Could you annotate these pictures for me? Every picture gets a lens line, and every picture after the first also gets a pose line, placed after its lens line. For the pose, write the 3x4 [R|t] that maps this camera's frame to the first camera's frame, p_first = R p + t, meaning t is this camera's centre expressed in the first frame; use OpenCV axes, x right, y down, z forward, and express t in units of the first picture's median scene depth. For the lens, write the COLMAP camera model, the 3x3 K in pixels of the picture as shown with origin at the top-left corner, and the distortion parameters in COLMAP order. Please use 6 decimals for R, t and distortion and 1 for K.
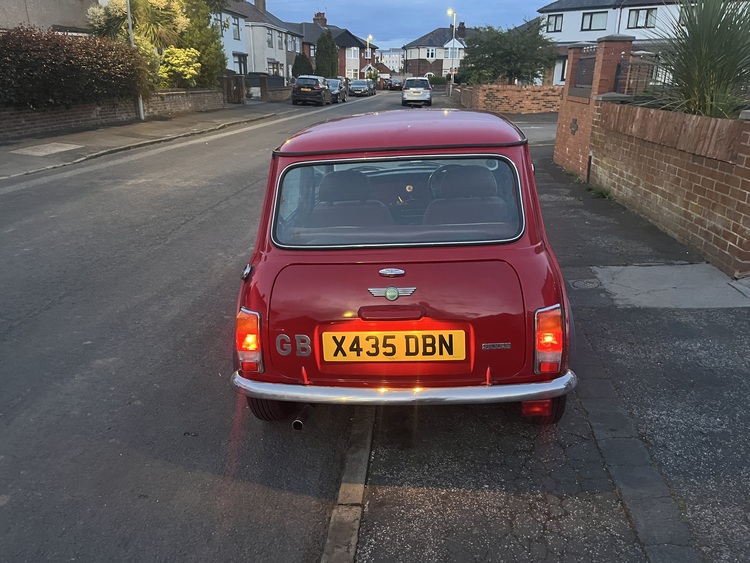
lens RADIAL K [[564.1, 0, 383.2], [0, 564.1, 281.8], [0, 0, 1]] dist [0.086329, -0.117476]
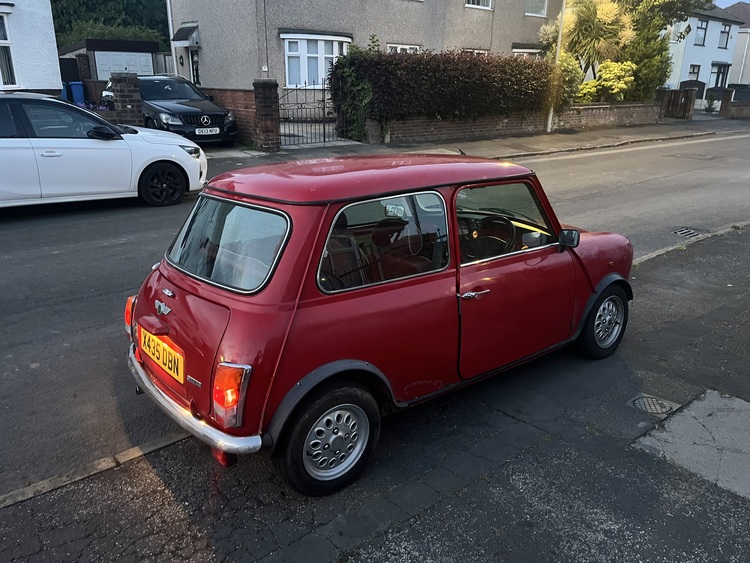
lens RADIAL K [[564.1, 0, 383.2], [0, 564.1, 281.8], [0, 0, 1]] dist [0.086329, -0.117476]
pose [[0.707211, 0.239540, -0.665186, 0.123776], [-0.248322, 0.965070, 0.083520, -0.027398], [0.661958, 0.106114, 0.741992, 0.044728]]
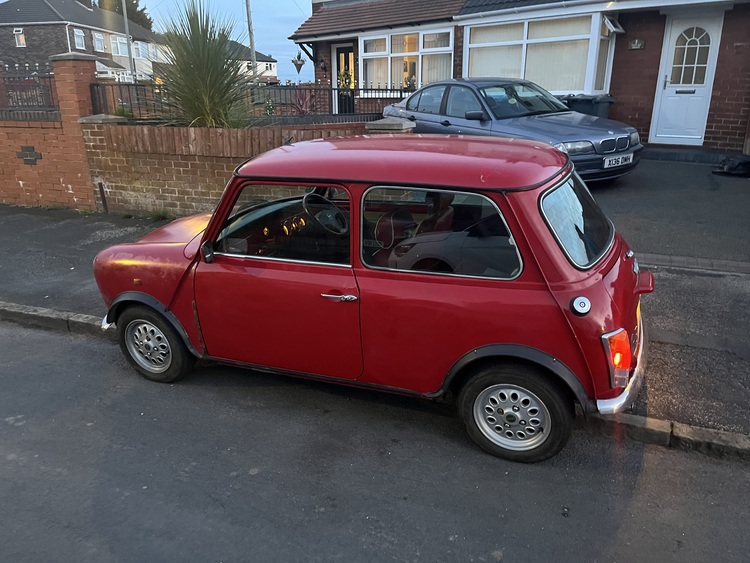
lens RADIAL K [[564.1, 0, 383.2], [0, 564.1, 281.8], [0, 0, 1]] dist [0.086329, -0.117476]
pose [[0.314697, -0.306367, 0.898390, -0.148878], [0.327977, 0.923279, 0.199967, -0.044090], [-0.890728, 0.231722, 0.391035, 0.110501]]
